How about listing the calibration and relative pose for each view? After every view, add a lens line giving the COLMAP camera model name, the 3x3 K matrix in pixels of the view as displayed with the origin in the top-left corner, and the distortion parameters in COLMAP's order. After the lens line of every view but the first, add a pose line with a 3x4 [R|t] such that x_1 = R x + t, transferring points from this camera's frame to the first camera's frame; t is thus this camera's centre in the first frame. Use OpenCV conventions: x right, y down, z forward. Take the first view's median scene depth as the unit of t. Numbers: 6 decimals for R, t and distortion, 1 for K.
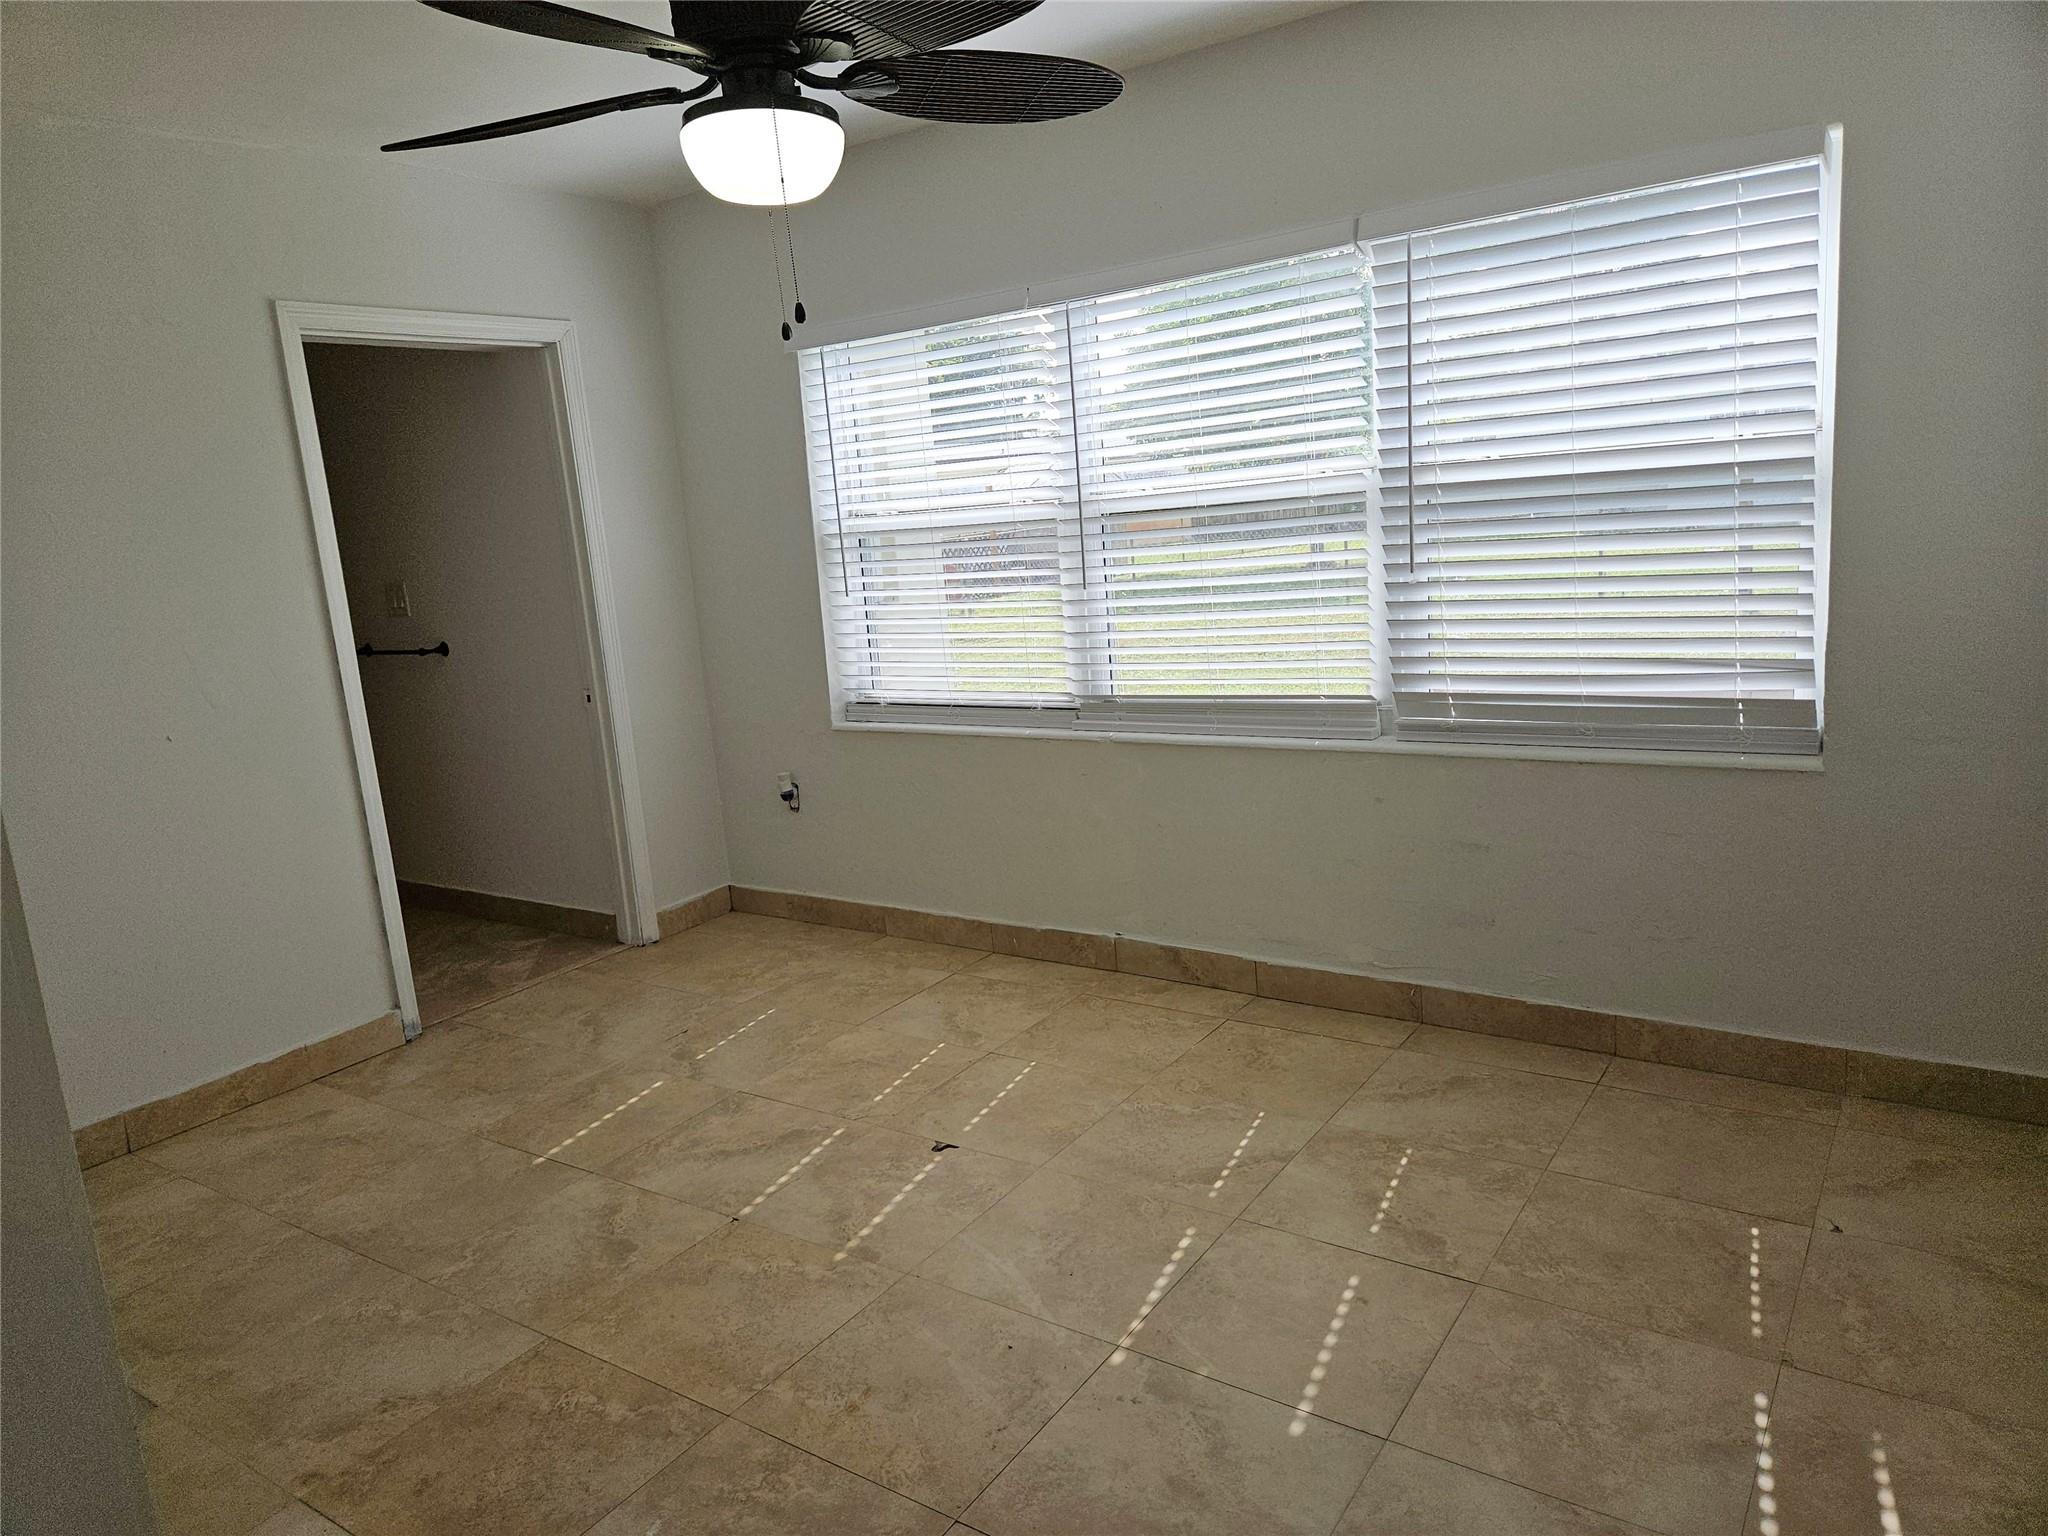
lens RADIAL K [[1356.2, 0, 1008.8], [0, 1356.2, 789.1], [0, 0, 1]] dist [0.058543, -0.061022]
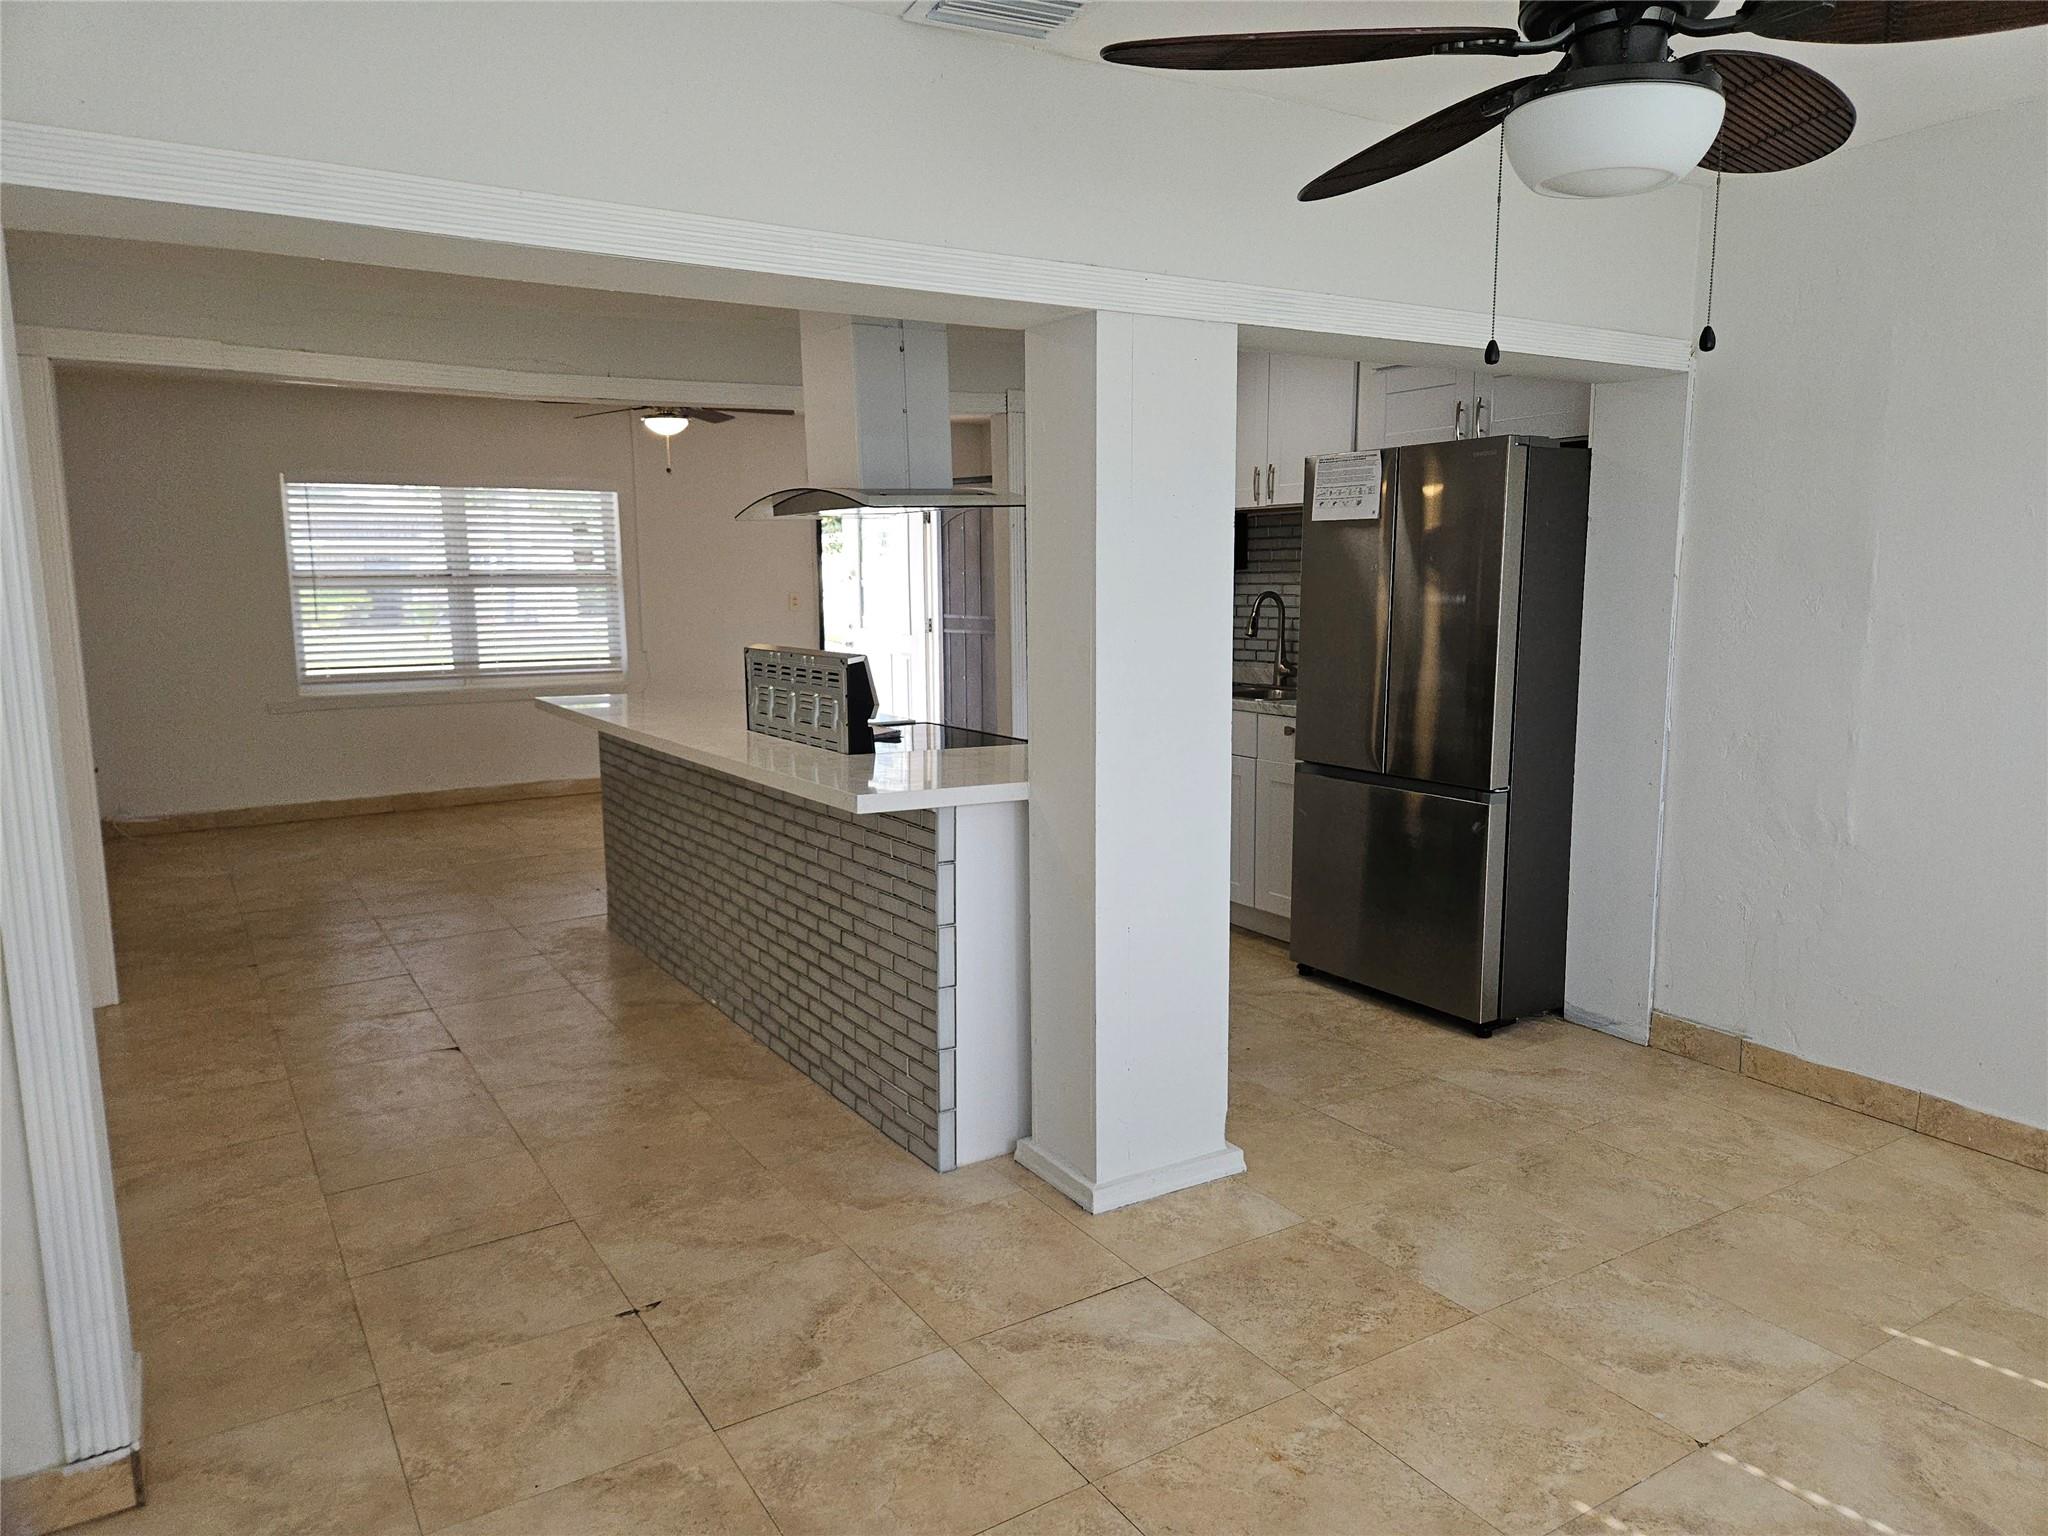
lens RADIAL K [[1366.1, 0, 1024.0], [0, 1366.1, 768.0], [0, 0, 1]] dist [0.064778, -0.054659]
pose [[-0.391008, 0.215828, -0.894724, 0.491864], [-0.151606, 0.943735, 0.293905, -0.195411], [0.907815, 0.250565, -0.336287, 0.671674]]
